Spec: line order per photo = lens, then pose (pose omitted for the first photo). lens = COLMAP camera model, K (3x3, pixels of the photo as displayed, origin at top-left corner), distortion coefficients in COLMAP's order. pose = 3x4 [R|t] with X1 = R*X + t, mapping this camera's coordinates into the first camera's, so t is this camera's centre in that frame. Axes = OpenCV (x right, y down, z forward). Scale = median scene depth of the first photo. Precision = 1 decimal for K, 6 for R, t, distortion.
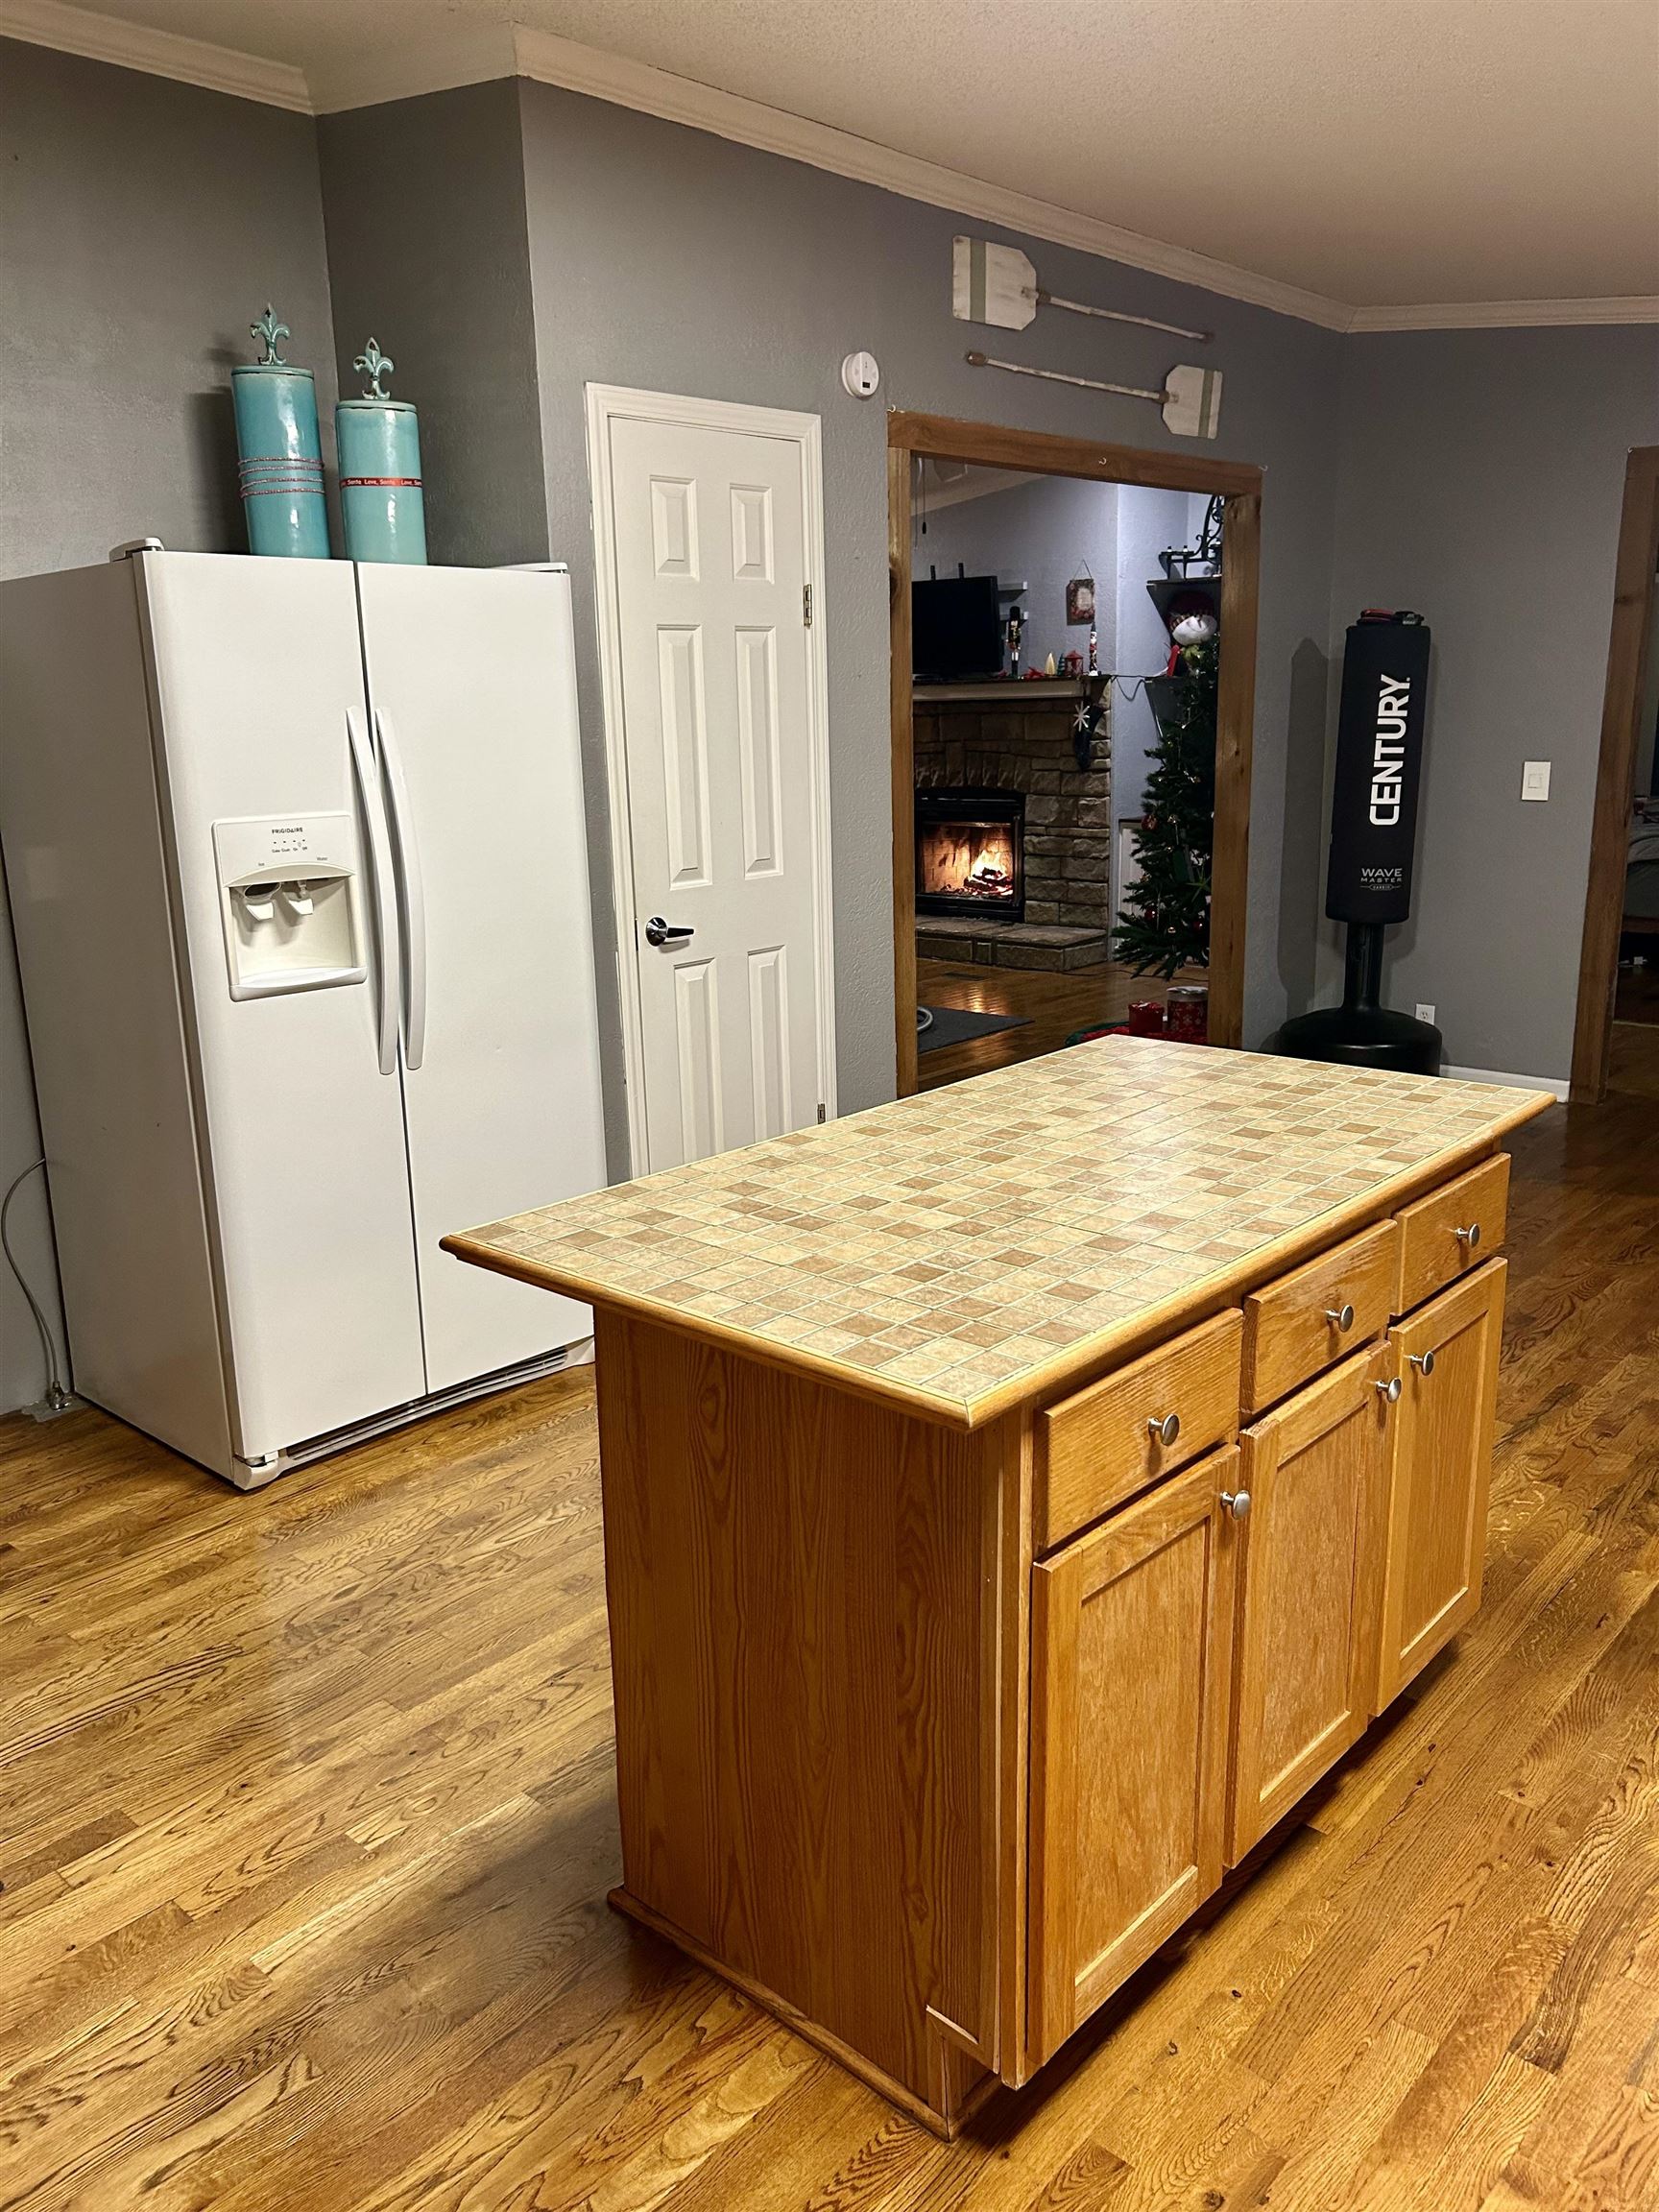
lens RADIAL K [[1693.1, 0, 815.6], [0, 1693.1, 1102.7], [0, 0, 1]] dist [0.044608, -0.006822]
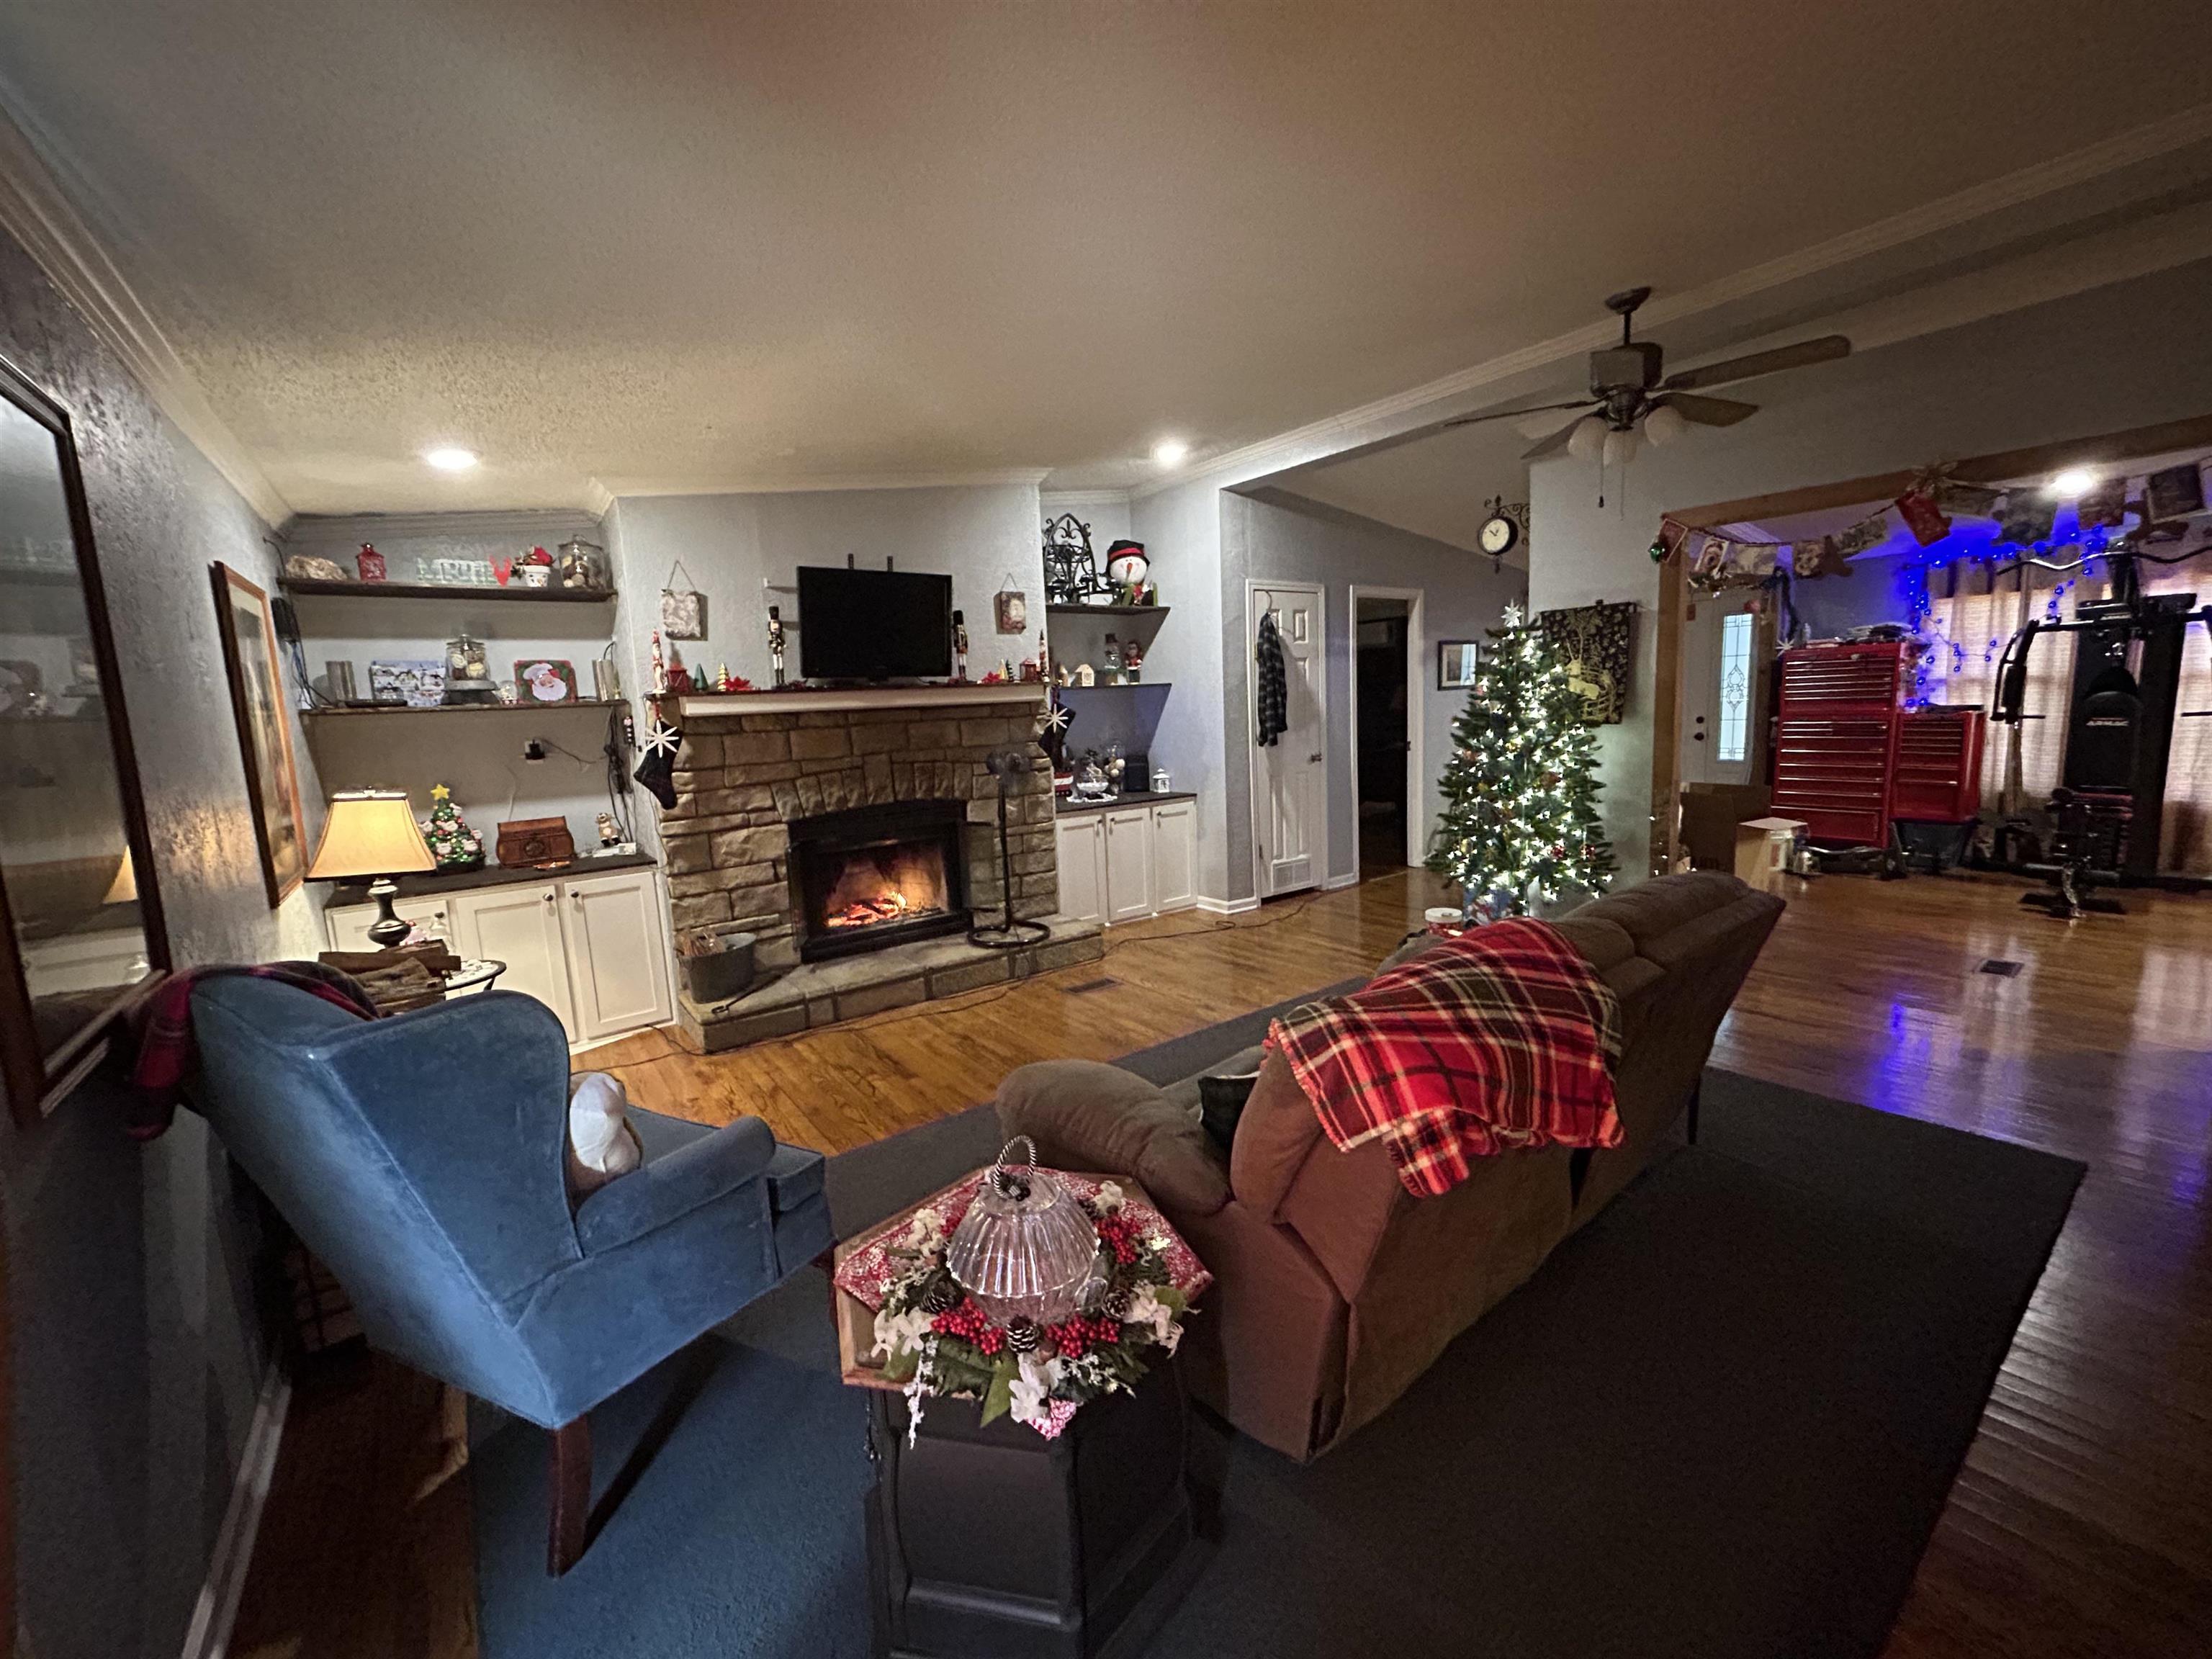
lens RADIAL K [[889.6, 0, 1106.8], [0, 889.6, 833.0], [0, 0, 1]] dist [-0.001263, 0.000289]
pose [[0.195358, -0.128736, 0.972246, -0.369767], [0.265966, 0.961151, 0.073825, -0.185662], [-0.943980, 0.244162, 0.222008, 0.839767]]
